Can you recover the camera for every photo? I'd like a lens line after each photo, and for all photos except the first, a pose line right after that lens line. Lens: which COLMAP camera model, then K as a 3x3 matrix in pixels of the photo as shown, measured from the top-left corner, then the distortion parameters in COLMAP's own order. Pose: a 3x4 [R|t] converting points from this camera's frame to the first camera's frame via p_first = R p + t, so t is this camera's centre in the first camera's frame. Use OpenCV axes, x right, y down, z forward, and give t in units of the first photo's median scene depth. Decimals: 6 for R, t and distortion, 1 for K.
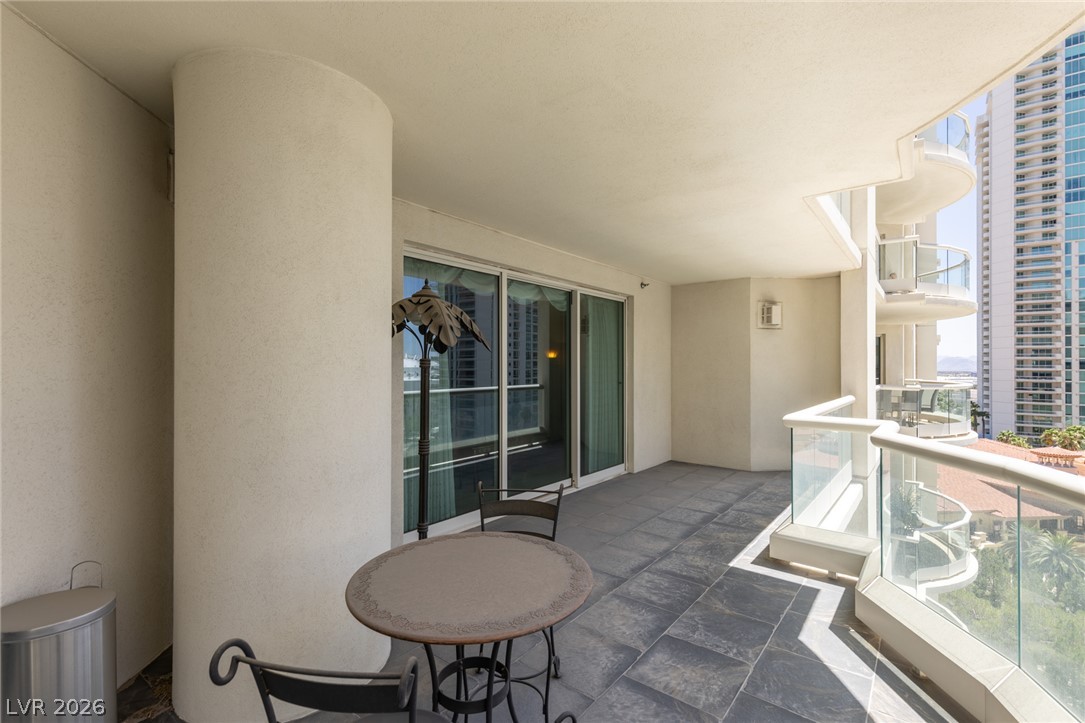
lens RADIAL K [[475.7, 0, 599.8], [0, 475.7, 371.8], [0, 0, 1]] dist [0.010857, 0.000124]
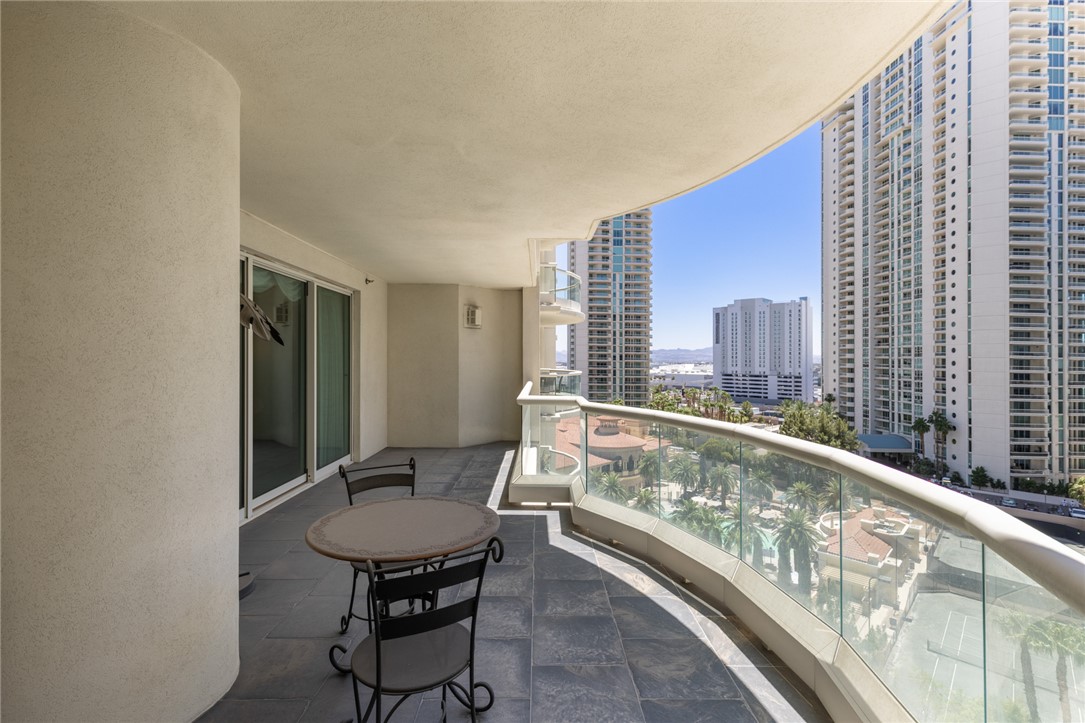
lens RADIAL K [[475.7, 0, 568.3], [0, 475.7, 365.5], [0, 0, 1]] dist [0.010857, 0.000124]
pose [[0.768986, -0.007200, 0.639226, -0.285799], [0.003521, 0.999969, 0.007028, -0.003079], [-0.639256, -0.003154, 0.768987, -0.102278]]
